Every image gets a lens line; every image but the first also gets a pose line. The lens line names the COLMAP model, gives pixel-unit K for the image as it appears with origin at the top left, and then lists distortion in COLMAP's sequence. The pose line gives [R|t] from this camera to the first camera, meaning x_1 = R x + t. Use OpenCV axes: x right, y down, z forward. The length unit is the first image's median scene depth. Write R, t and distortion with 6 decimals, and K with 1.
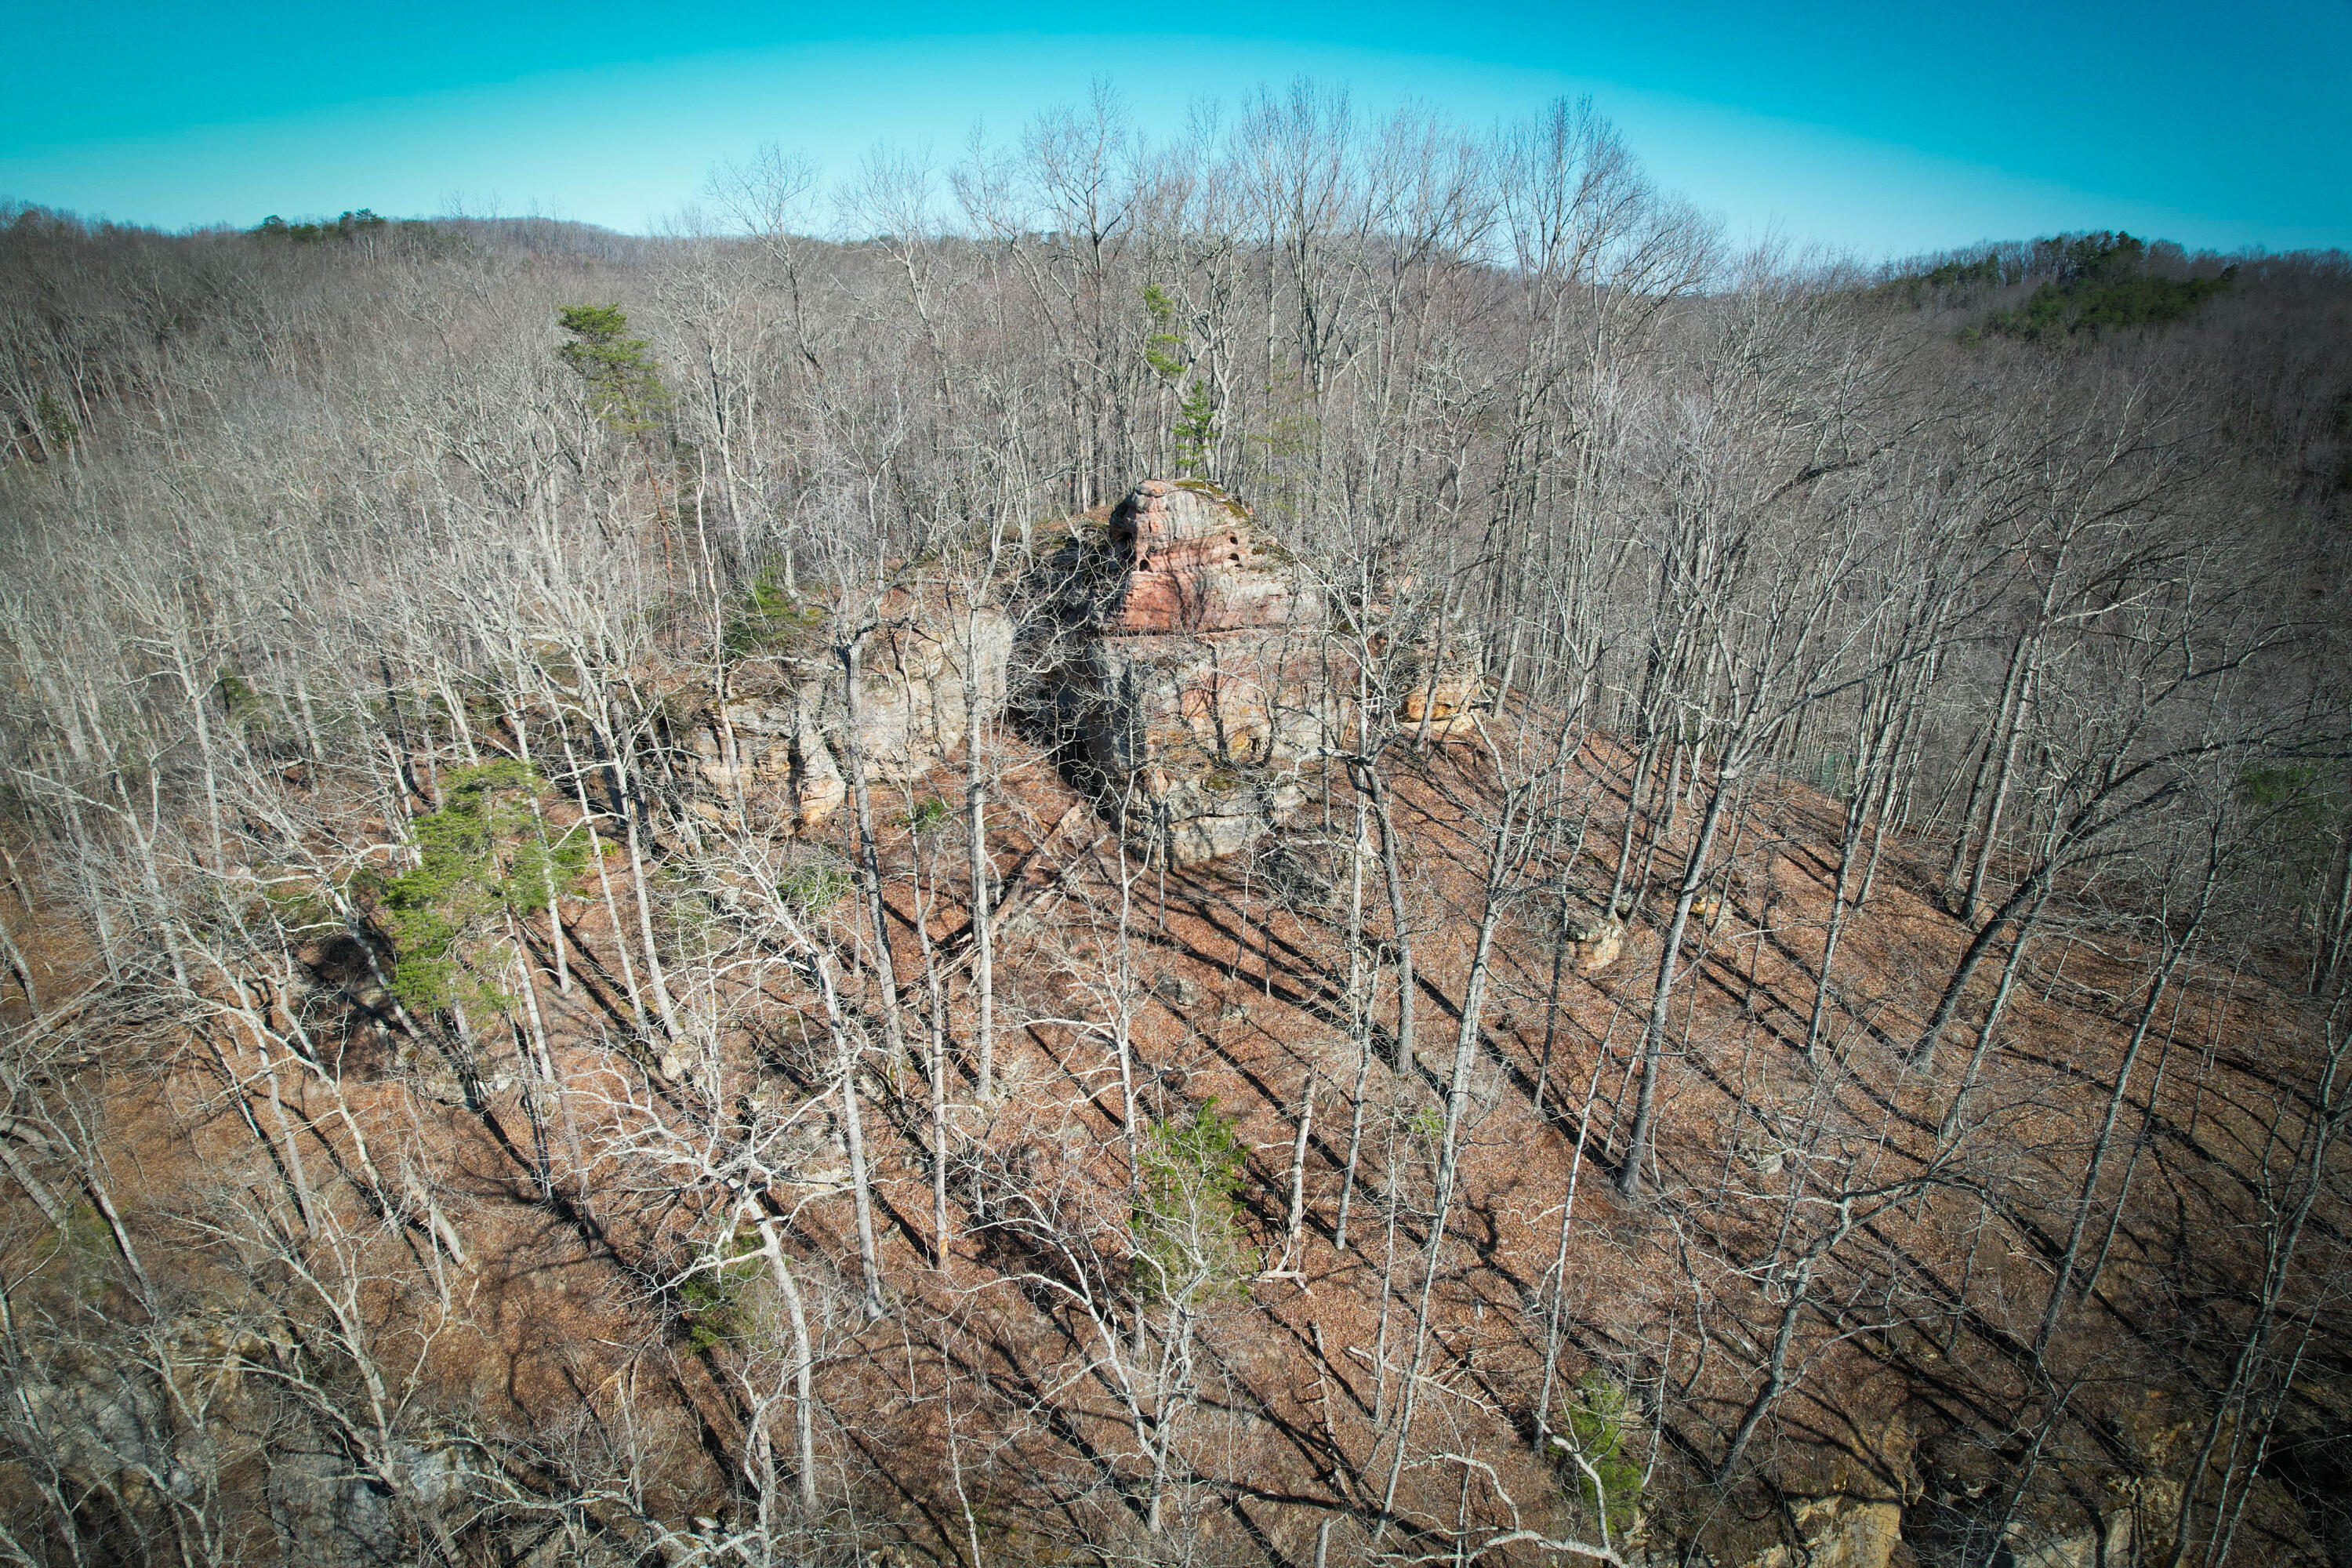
lens RADIAL K [[1502.1, 0, 1143.5], [0, 1502.1, 792.6], [0, 0, 1]] dist [-0.070119, 0.059110]
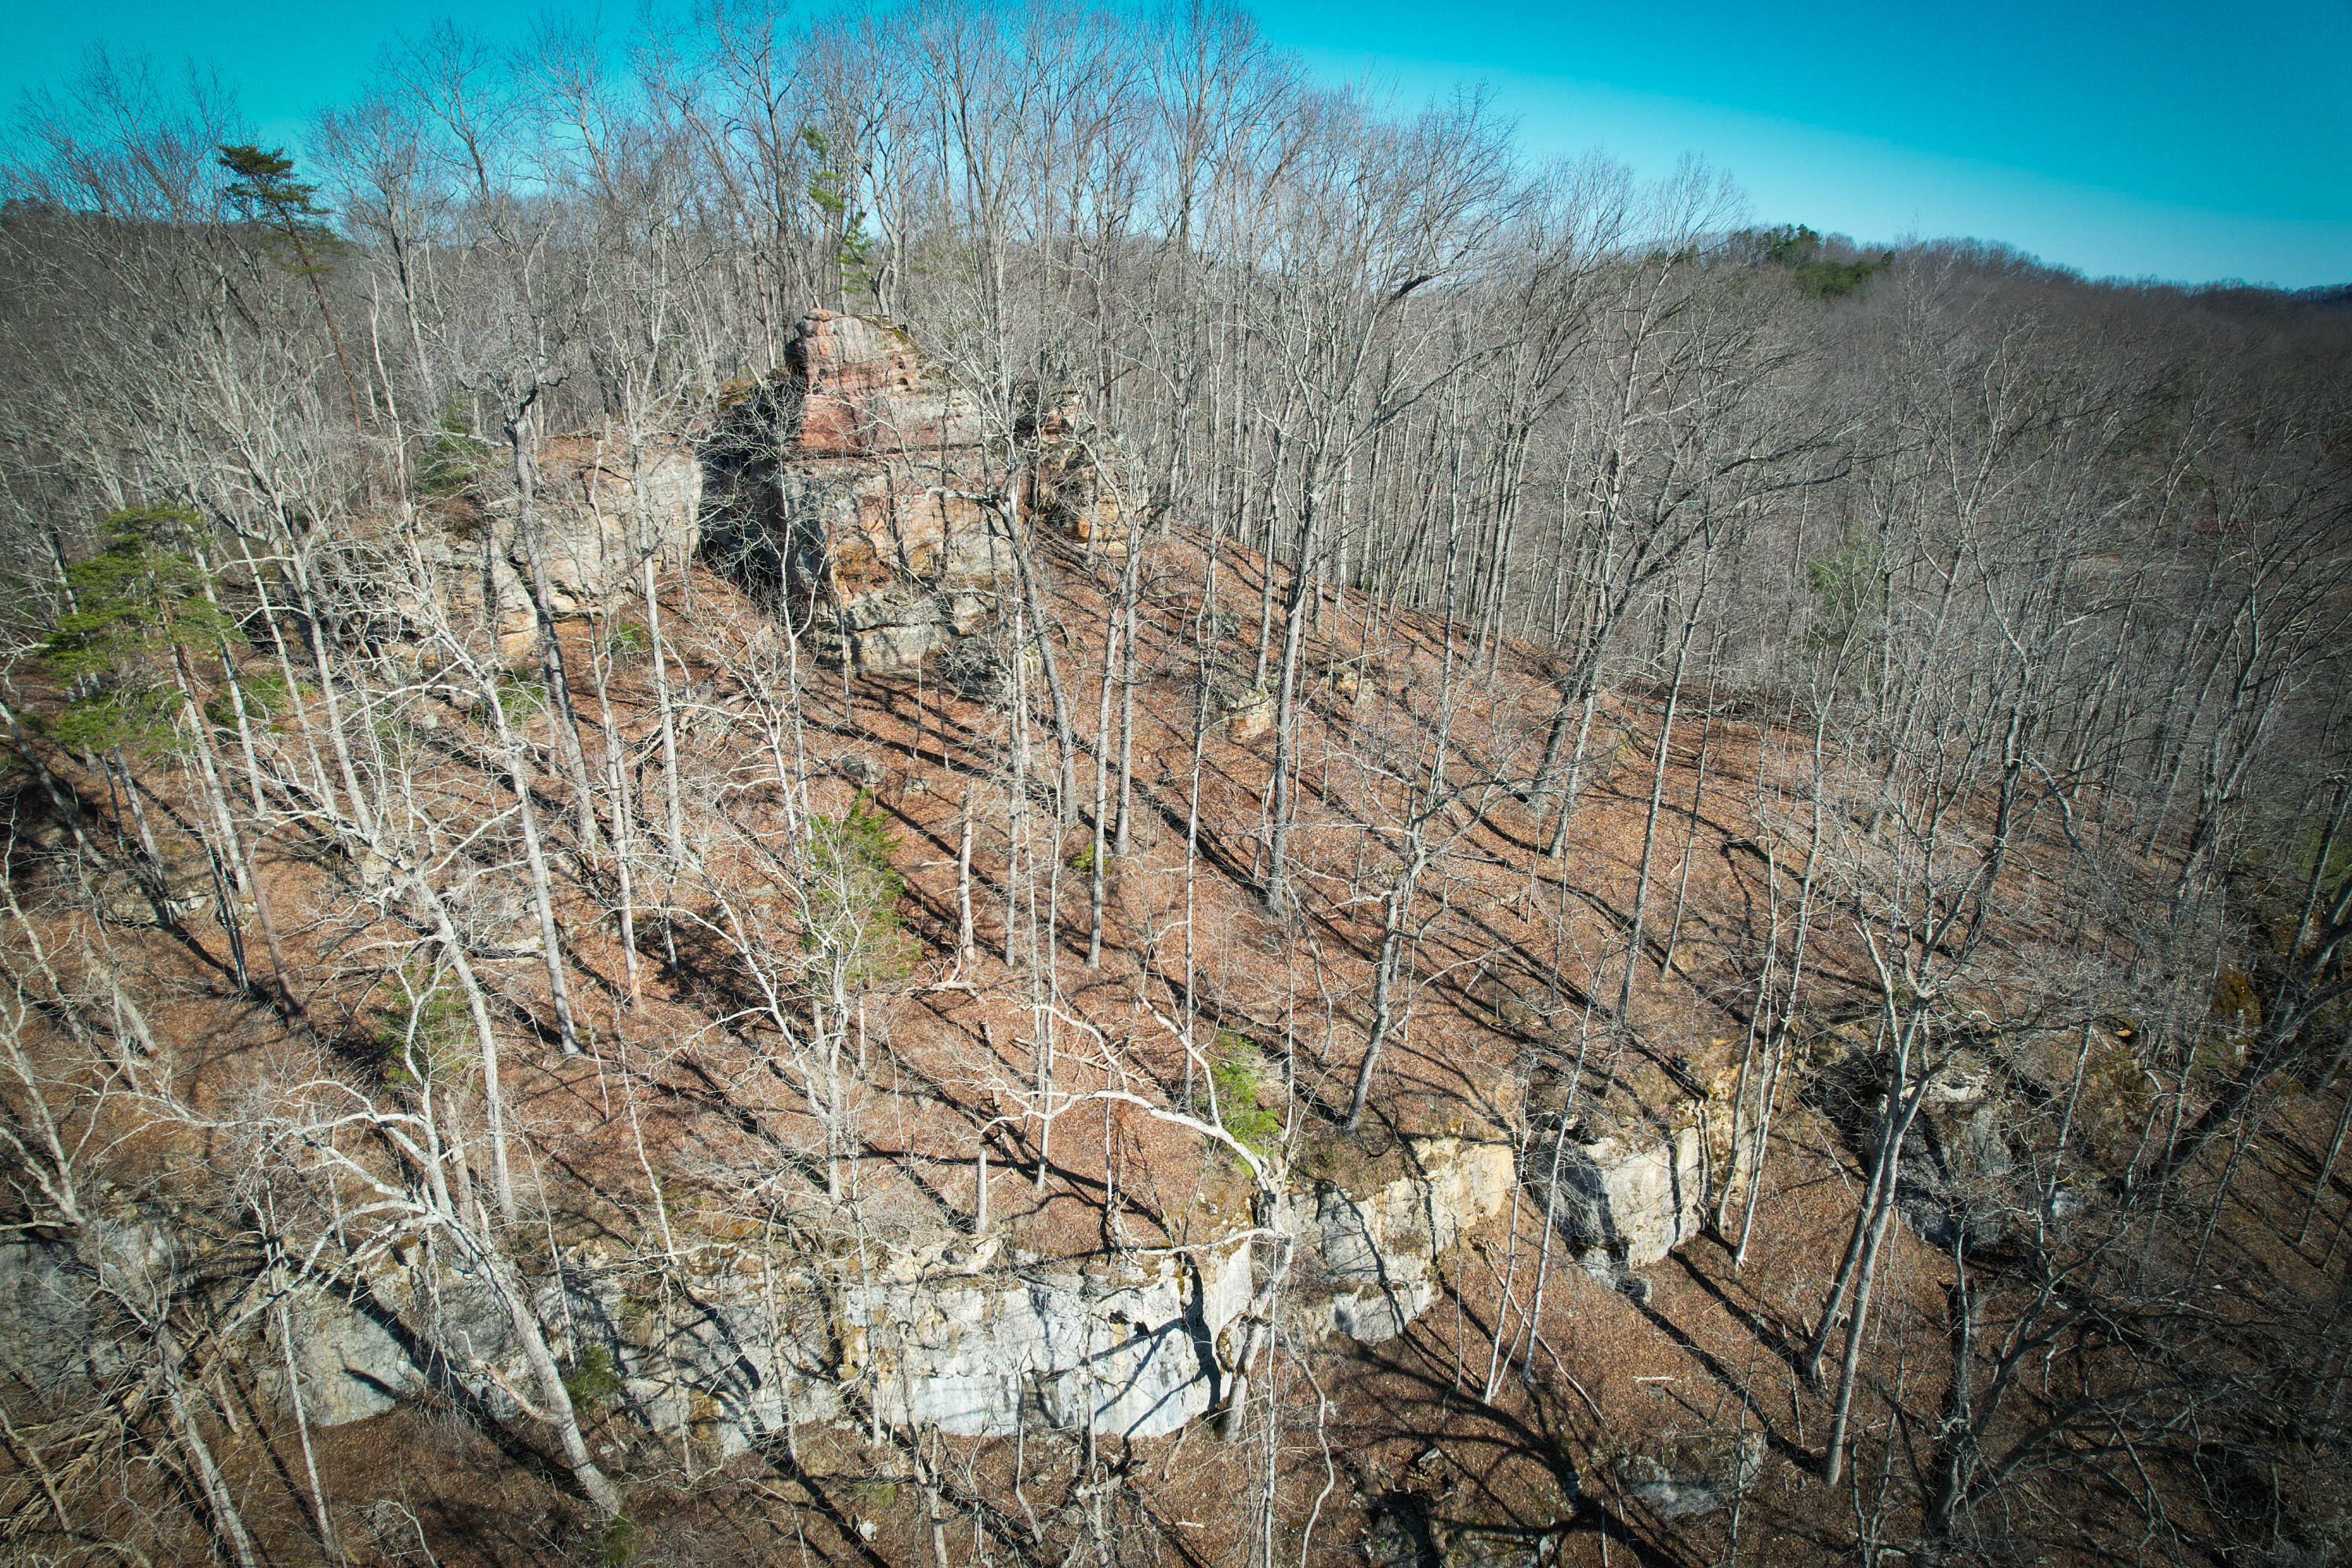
lens RADIAL K [[1502.1, 0, 1143.5], [0, 1502.1, 792.6], [0, 0, 1]] dist [-0.070119, 0.059110]
pose [[0.988449, -0.054191, 0.141532, 0.068406], [0.055263, 0.998465, -0.003653, 0.162197], [-0.141117, 0.011432, 0.989927, -0.086387]]
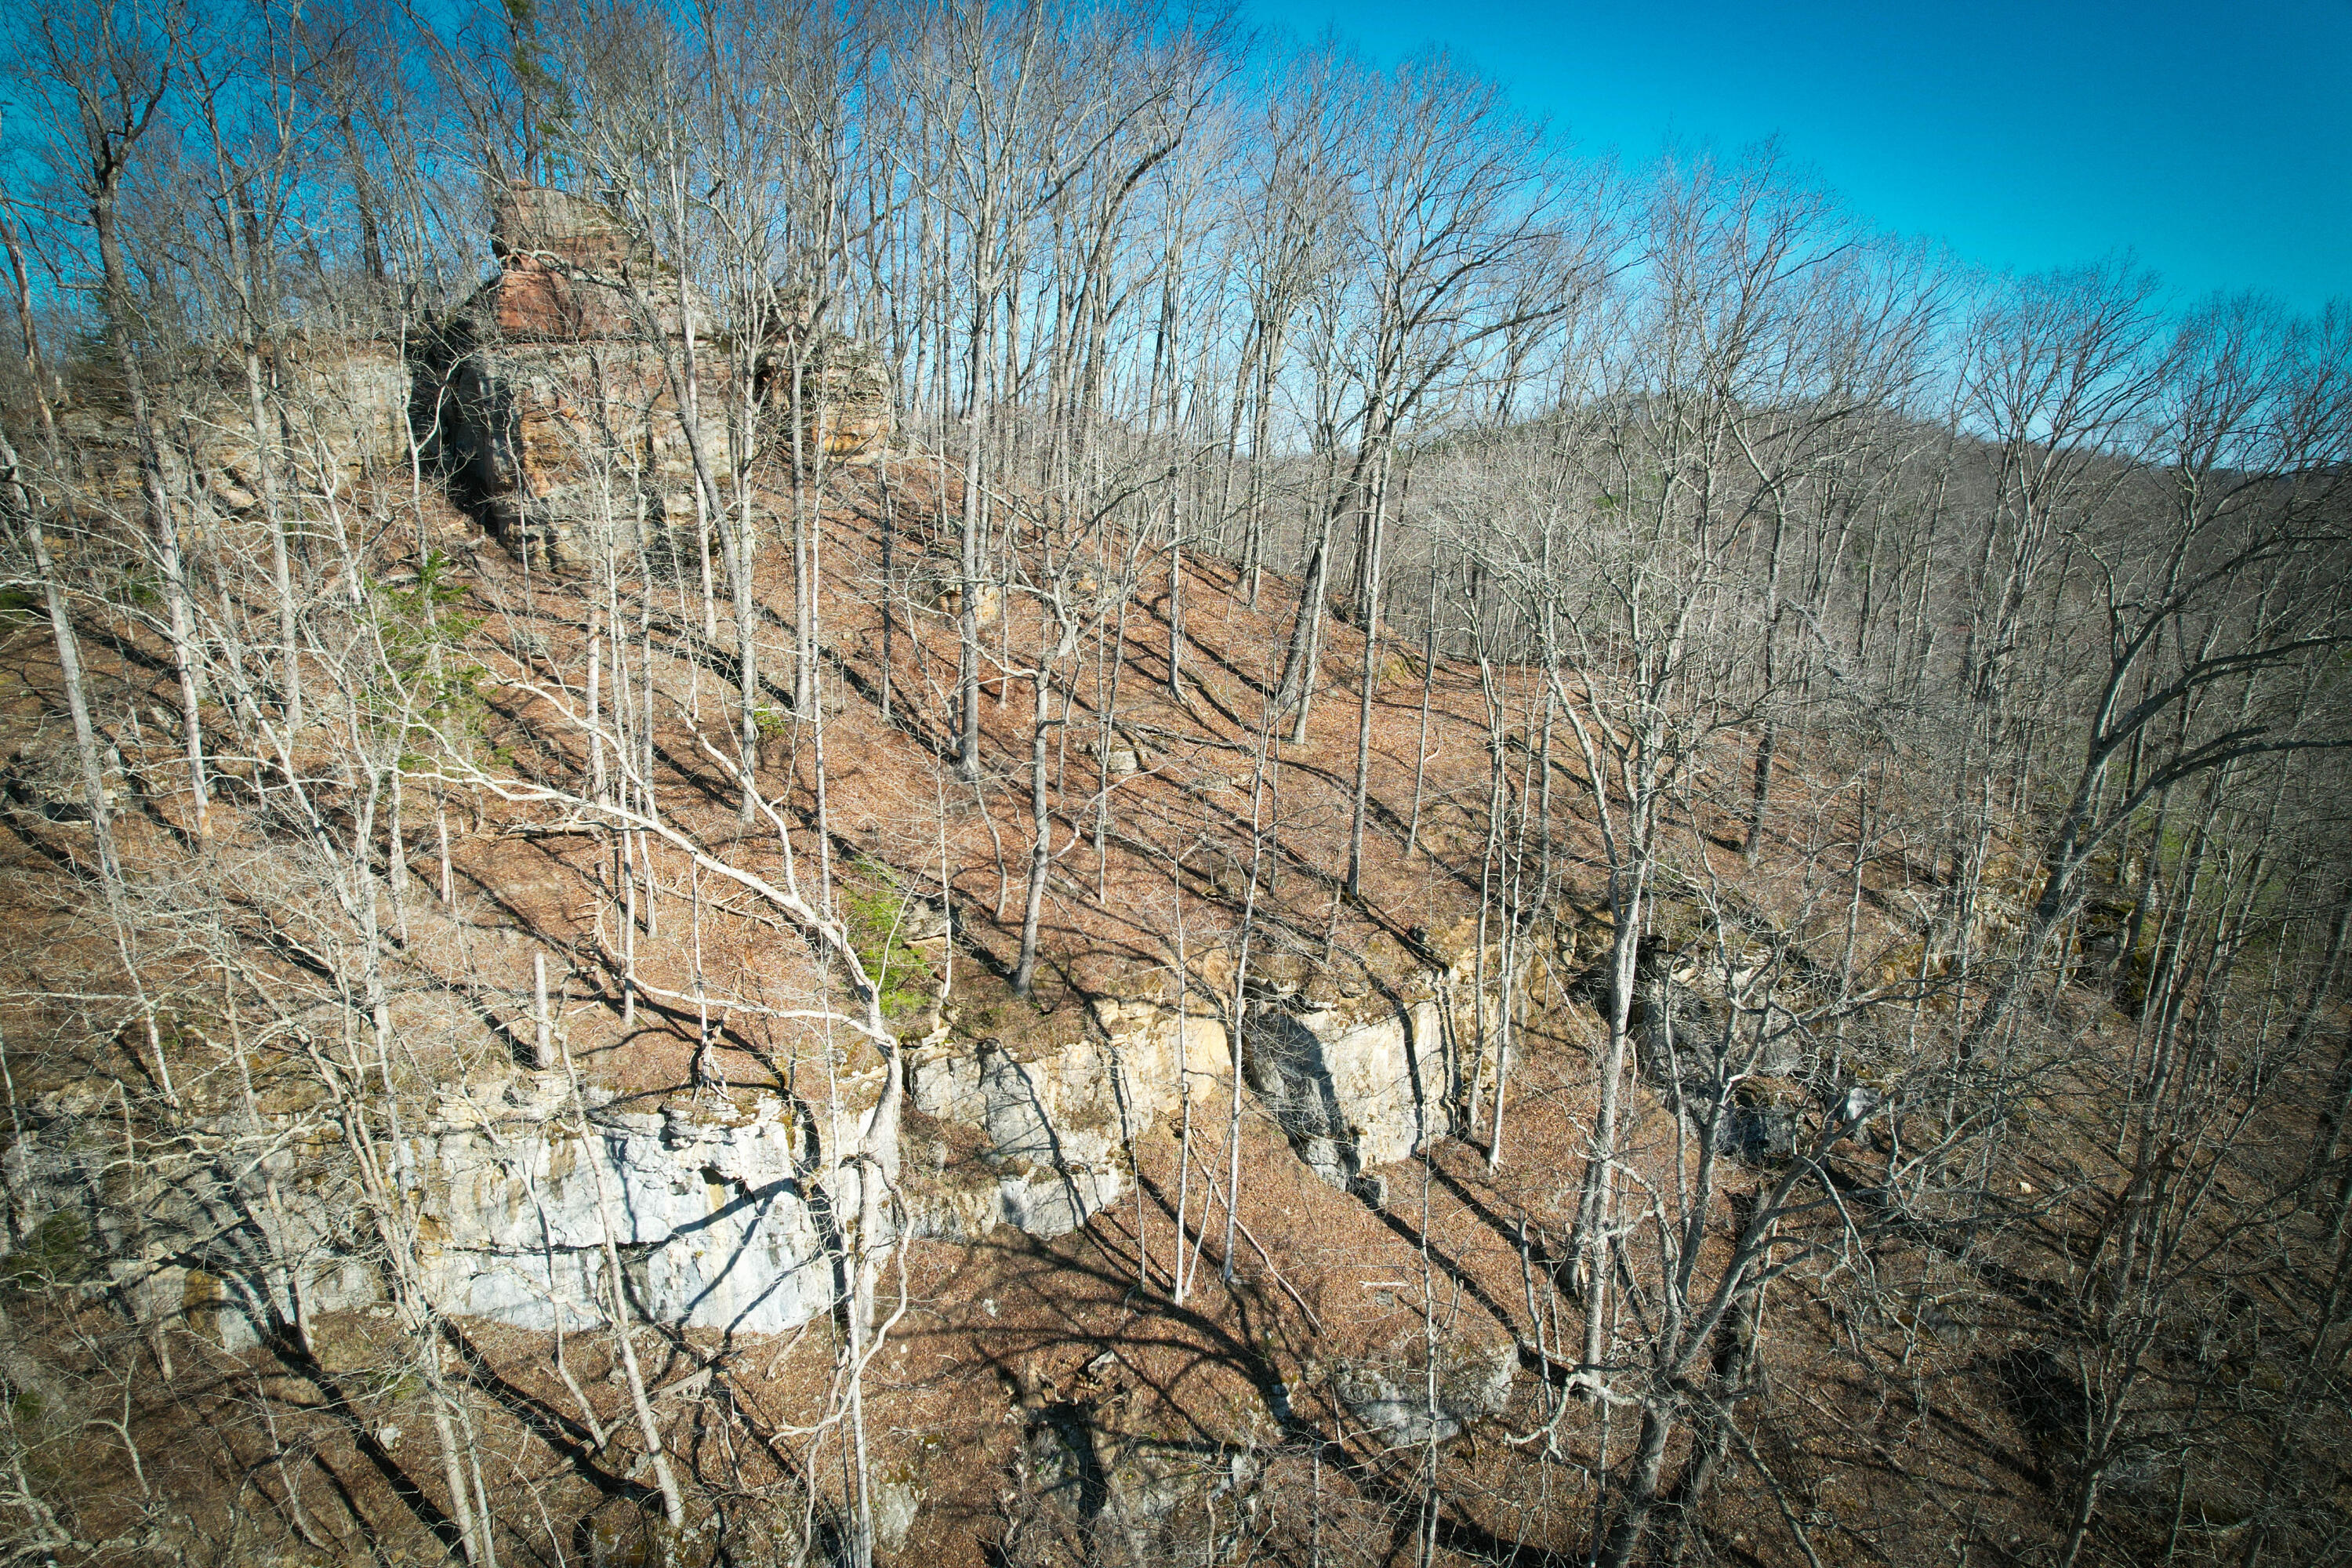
lens RADIAL K [[1502.1, 0, 1143.5], [0, 1502.1, 792.6], [0, 0, 1]] dist [-0.070119, 0.059110]
pose [[0.981095, -0.038590, 0.189641, 0.224922], [0.061408, 0.991354, -0.115961, 0.362351], [-0.183526, 0.125414, 0.974982, 0.001927]]
